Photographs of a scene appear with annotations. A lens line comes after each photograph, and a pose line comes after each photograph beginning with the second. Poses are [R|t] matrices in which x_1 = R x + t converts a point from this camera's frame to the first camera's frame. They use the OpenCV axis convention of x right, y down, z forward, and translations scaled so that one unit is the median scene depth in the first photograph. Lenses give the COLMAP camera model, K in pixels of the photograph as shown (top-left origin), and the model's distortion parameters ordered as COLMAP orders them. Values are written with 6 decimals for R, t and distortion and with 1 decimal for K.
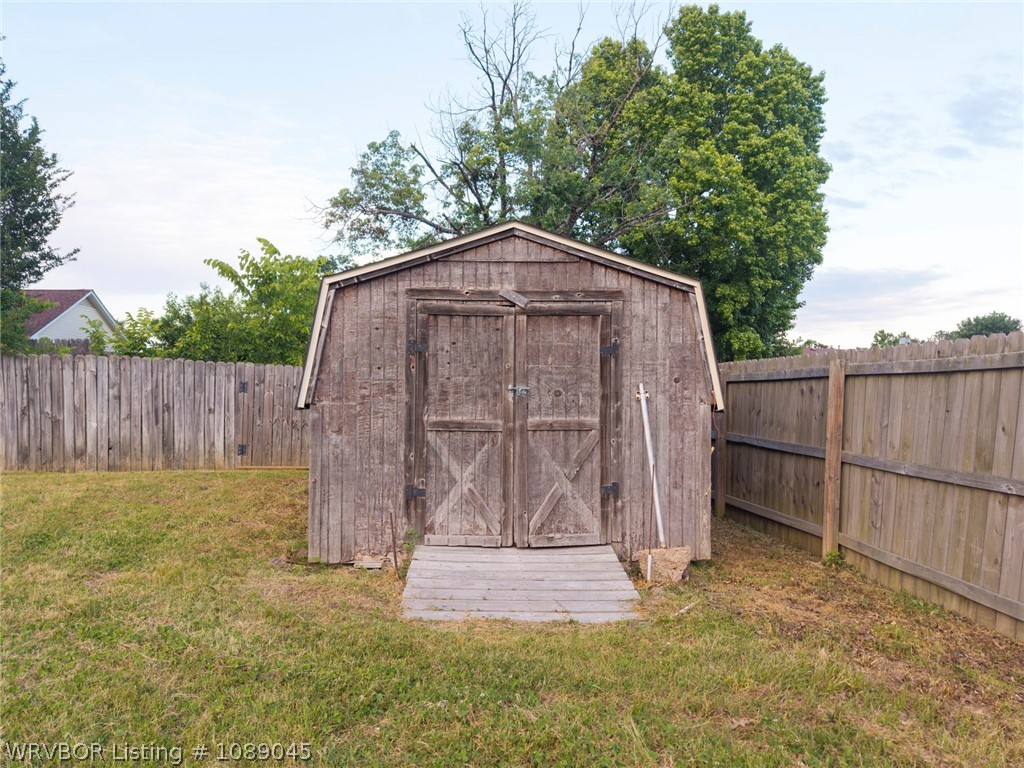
lens RADIAL K [[719.2, 0, 512.0], [0, 719.2, 384.0], [0, 0, 1]] dist [0.042399, -0.000336]
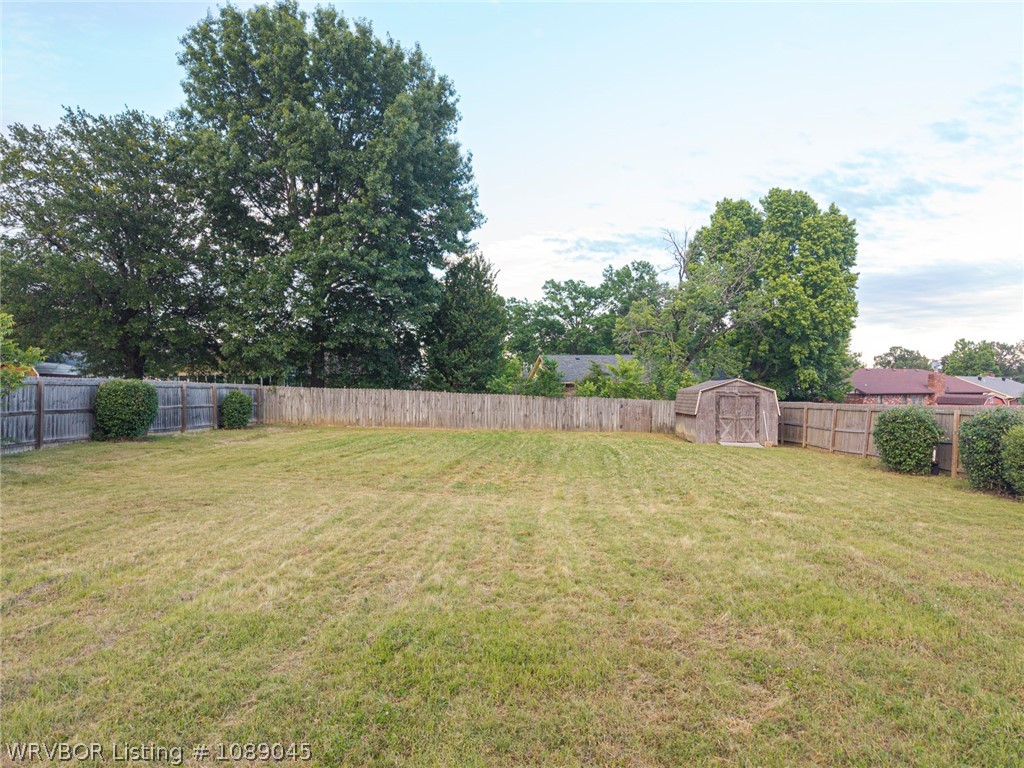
lens RADIAL K [[719.2, 0, 512.0], [0, 719.2, 384.0], [0, 0, 1]] dist [0.042399, -0.000336]
pose [[0.994088, 0.002202, -0.108558, -0.222416], [-0.002149, 0.999998, 0.000605, -0.040101], [0.108560, -0.000368, 0.994090, -0.919130]]
